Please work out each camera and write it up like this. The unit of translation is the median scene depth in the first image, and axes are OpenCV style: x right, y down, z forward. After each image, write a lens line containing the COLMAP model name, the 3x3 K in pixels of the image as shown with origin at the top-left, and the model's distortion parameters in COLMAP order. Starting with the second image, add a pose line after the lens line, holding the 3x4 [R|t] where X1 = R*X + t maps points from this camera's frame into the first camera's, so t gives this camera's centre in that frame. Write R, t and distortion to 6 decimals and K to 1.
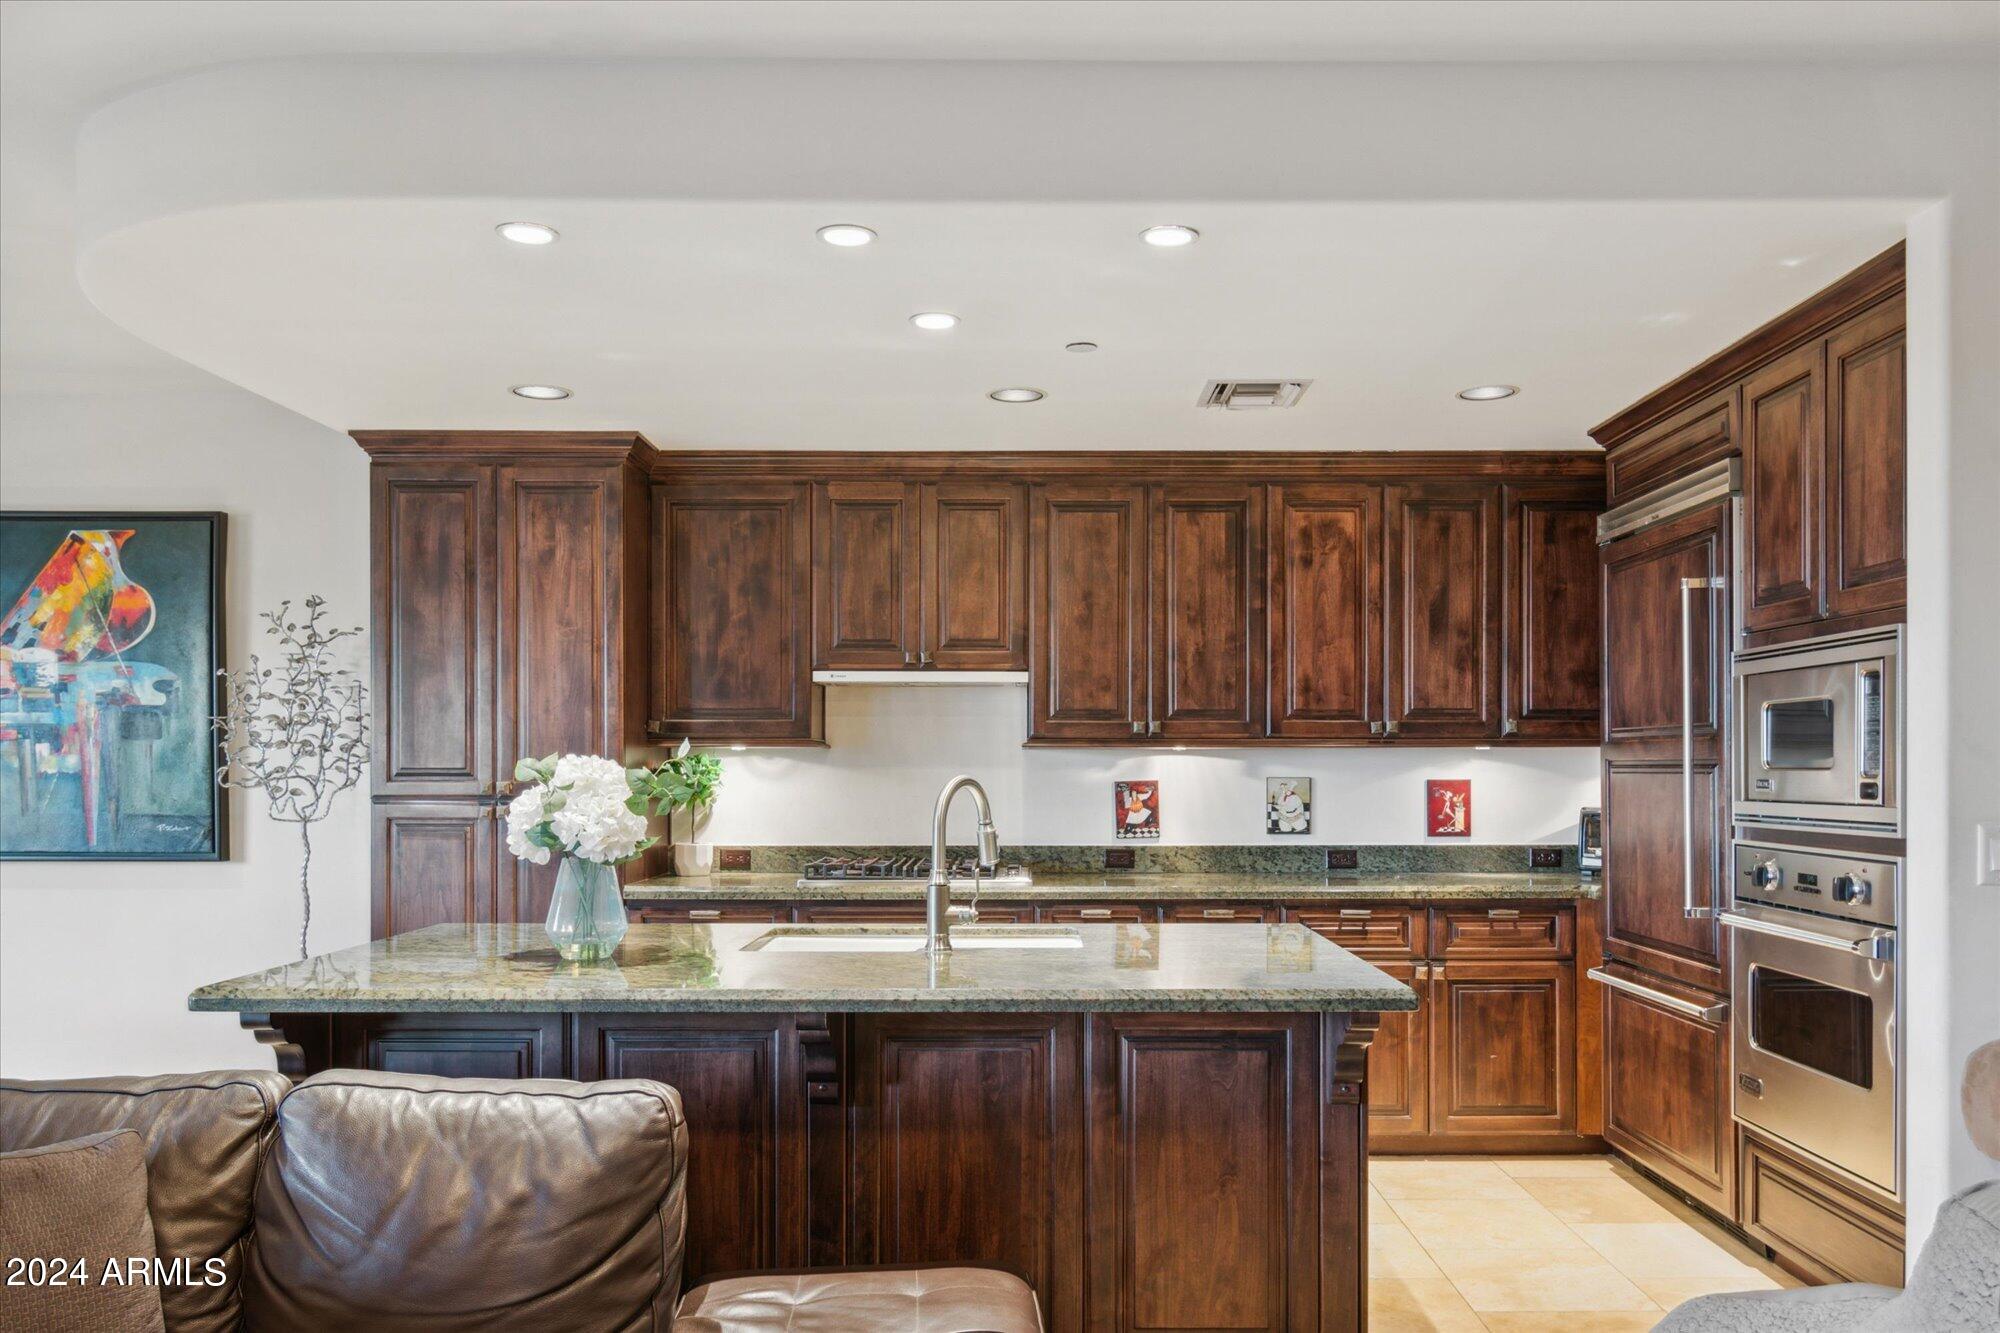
lens RADIAL K [[1455.5, 0, 1007.4], [0, 1455.5, 760.0], [0, 0, 1]] dist [0.003013, -0.001326]
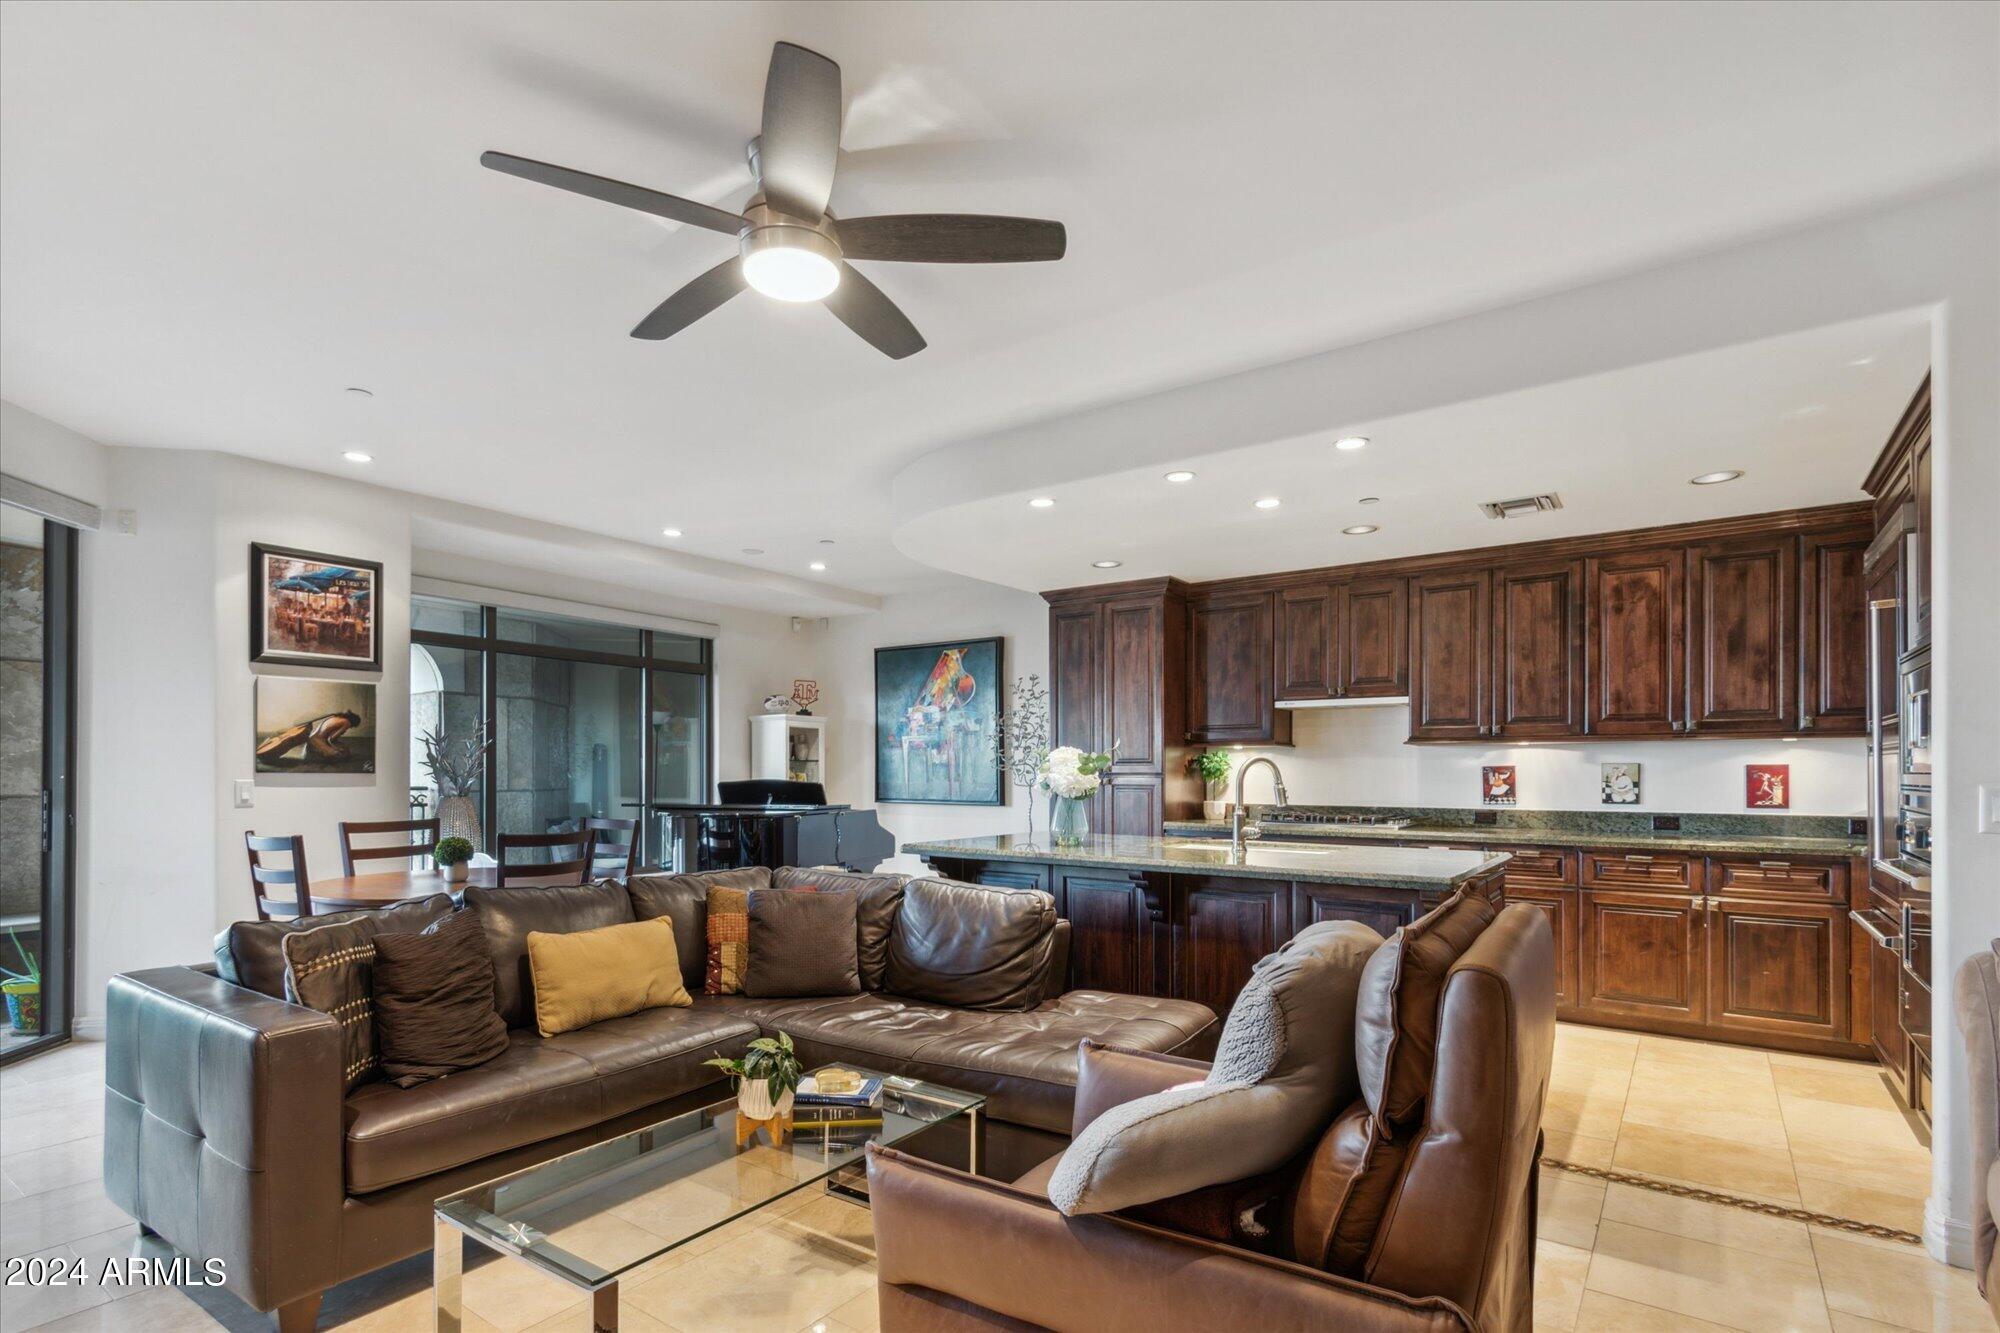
lens RADIAL K [[944.7, 0, 998.4], [0, 944.7, 761.6], [0, 0, 1]] dist [0.000574, -0.000306]
pose [[0.811678, -0.004374, -0.584089, 0.252370], [0.001848, 0.999986, -0.004919, 0.014469], [0.584102, 0.002913, 0.811675, -0.093846]]
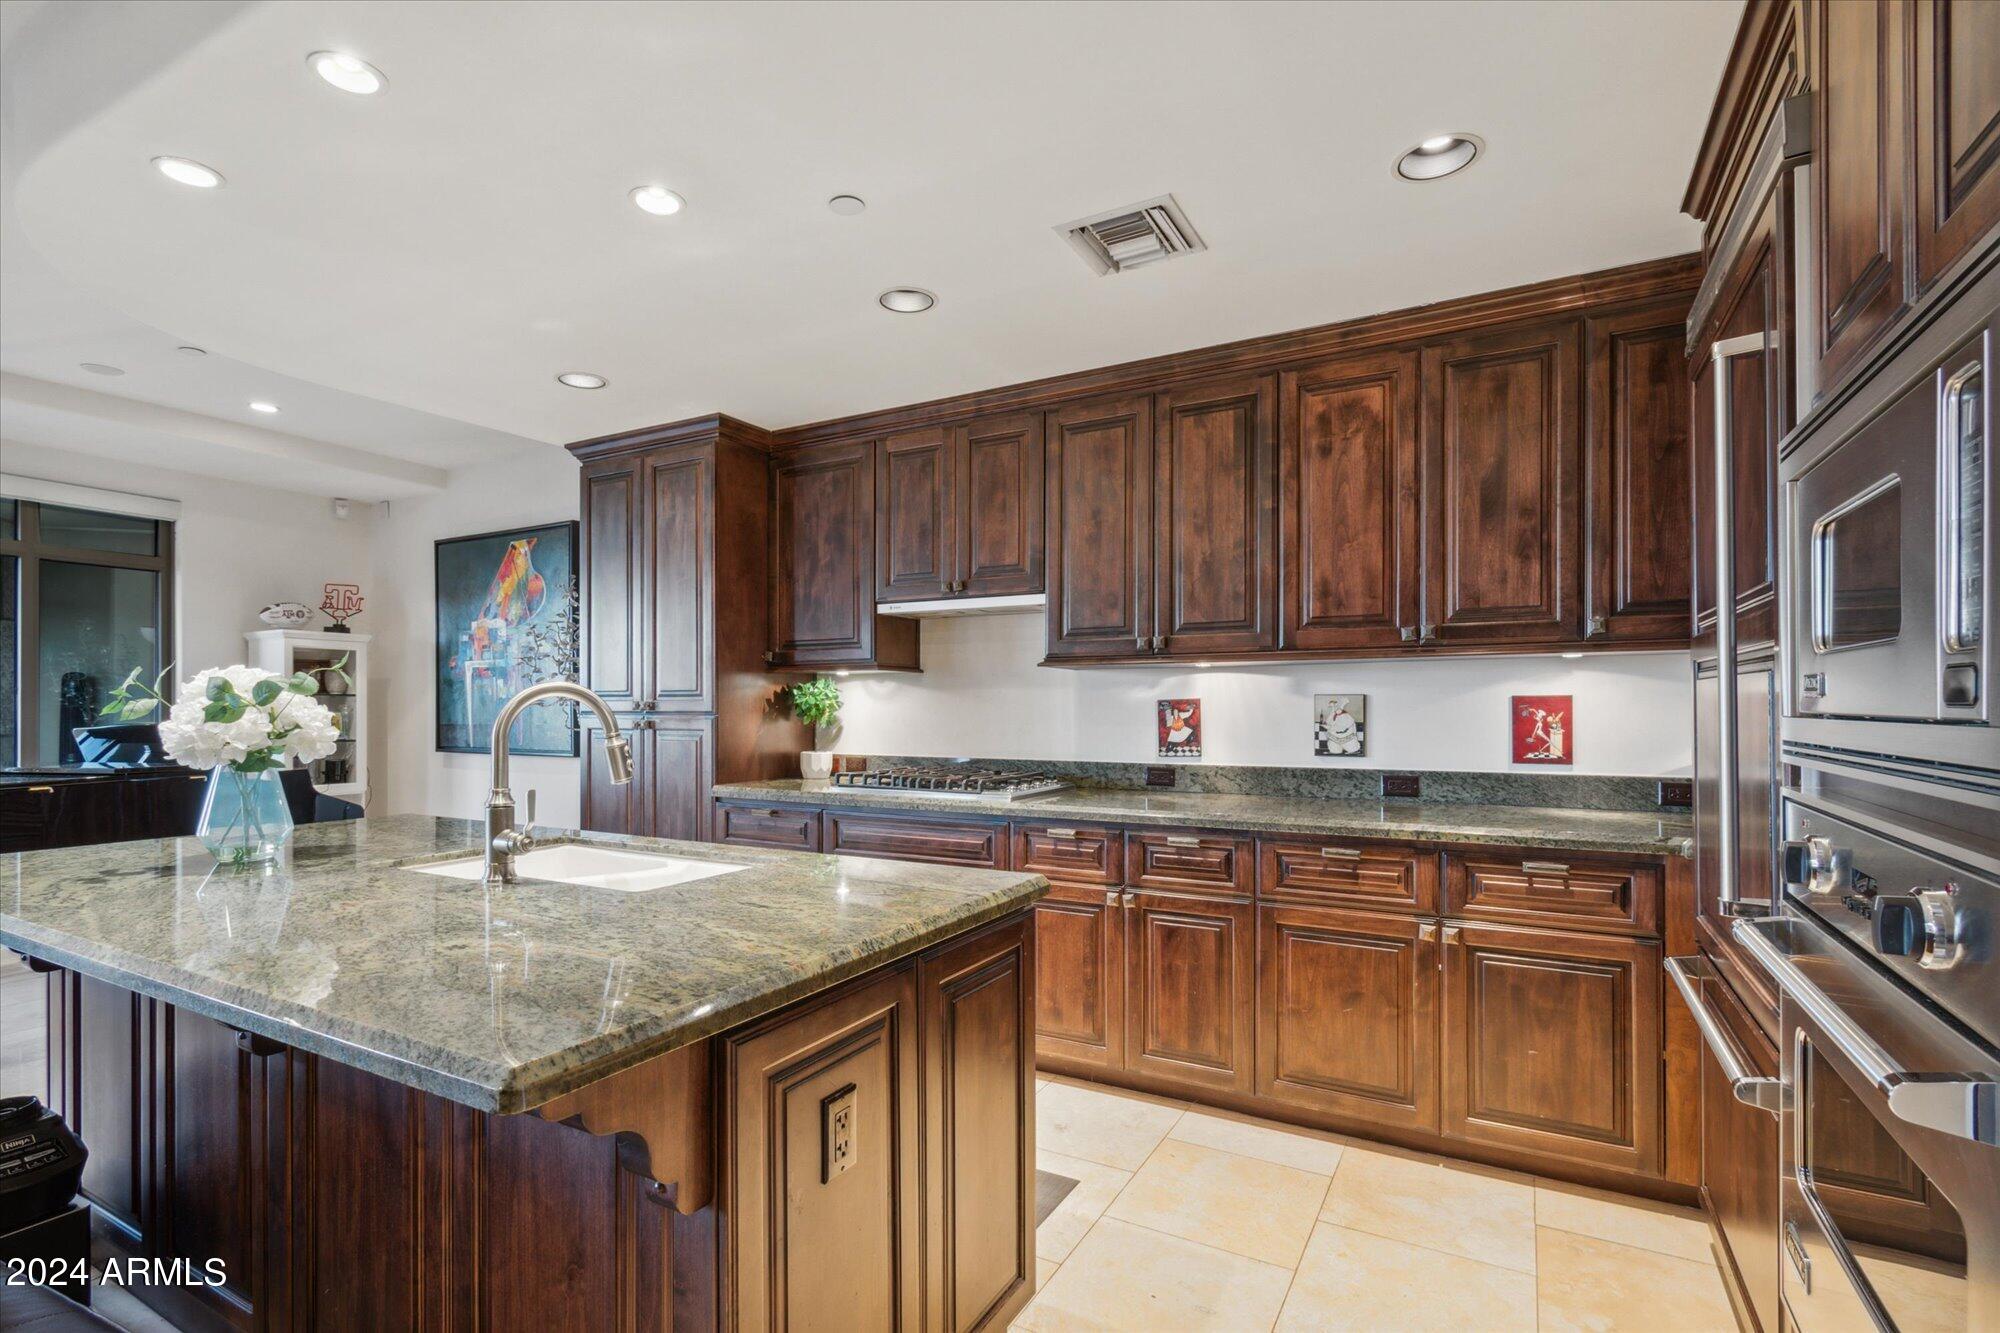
lens RADIAL K [[920.5, 0, 1002.6], [0, 920.5, 699.6], [0, 0, 1]] dist [0.003591, 0.000435]
pose [[0.877272, -0.005496, -0.479962, 0.302144], [0.006353, 0.999980, 0.000162, 0.014609], [0.479952, -0.003191, 0.877289, 0.411072]]
